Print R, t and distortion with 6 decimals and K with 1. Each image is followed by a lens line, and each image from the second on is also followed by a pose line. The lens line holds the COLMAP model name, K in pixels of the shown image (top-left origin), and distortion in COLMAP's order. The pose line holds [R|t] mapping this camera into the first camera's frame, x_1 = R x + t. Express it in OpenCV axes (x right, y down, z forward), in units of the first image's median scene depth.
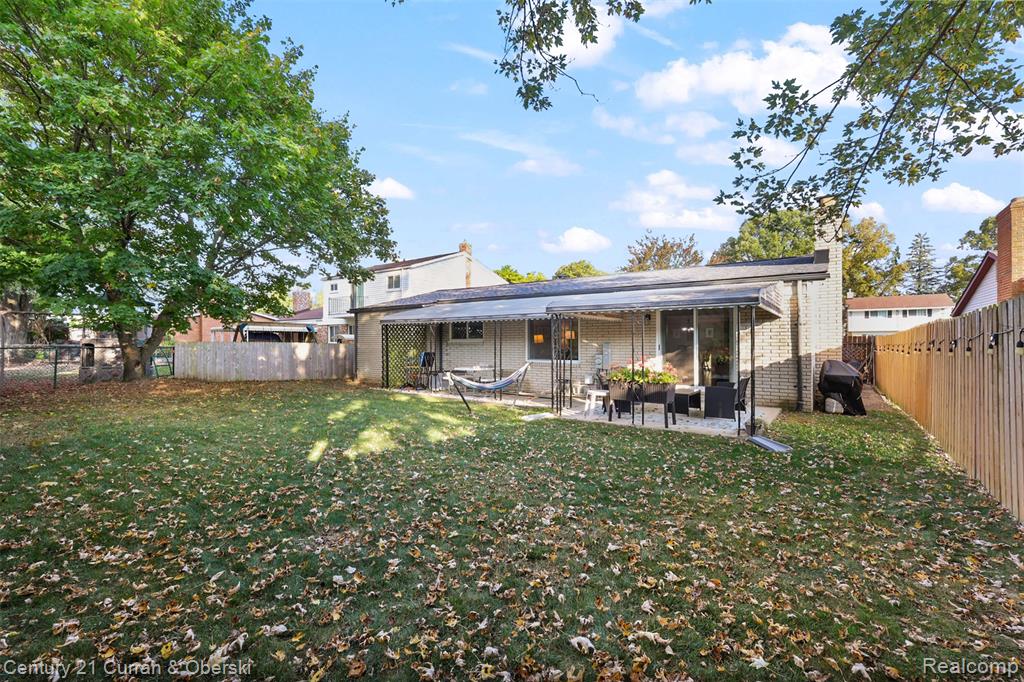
lens RADIAL K [[445.1, 0, 511.9], [0, 445.1, 342.3], [0, 0, 1]] dist [0.002554, 0.000117]
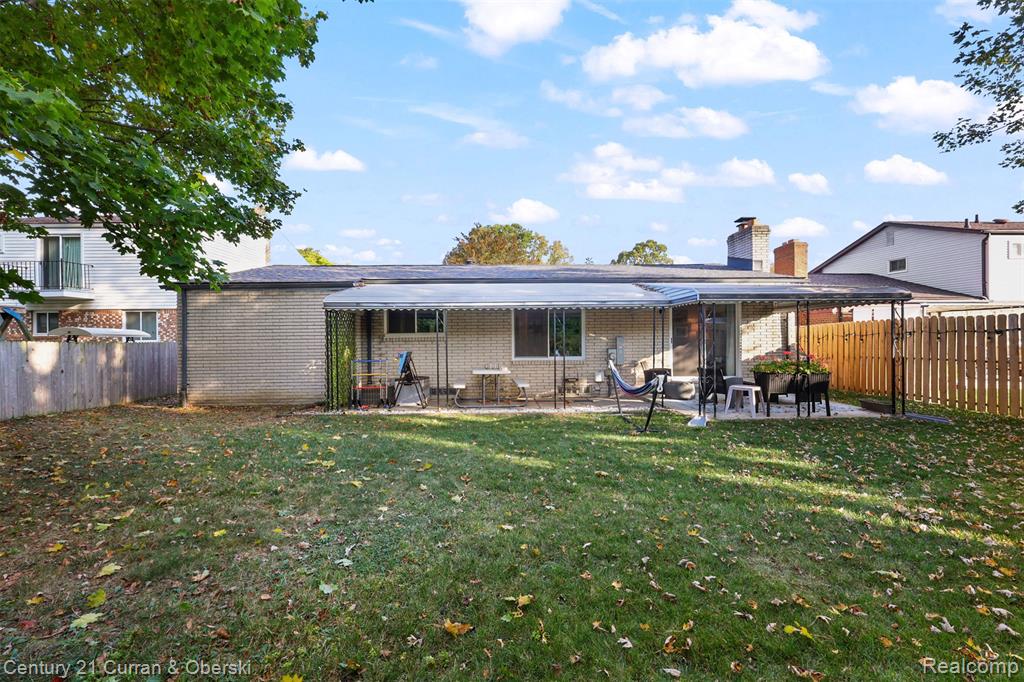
lens RADIAL K [[445.1, 0, 522.6], [0, 445.1, 340.0], [0, 0, 1]] dist [0.002554, 0.000117]
pose [[0.792089, -0.011194, 0.610302, -0.406738], [0.008891, 0.999937, 0.006802, 0.000849], [-0.610340, 0.000038, 0.792139, 0.298240]]
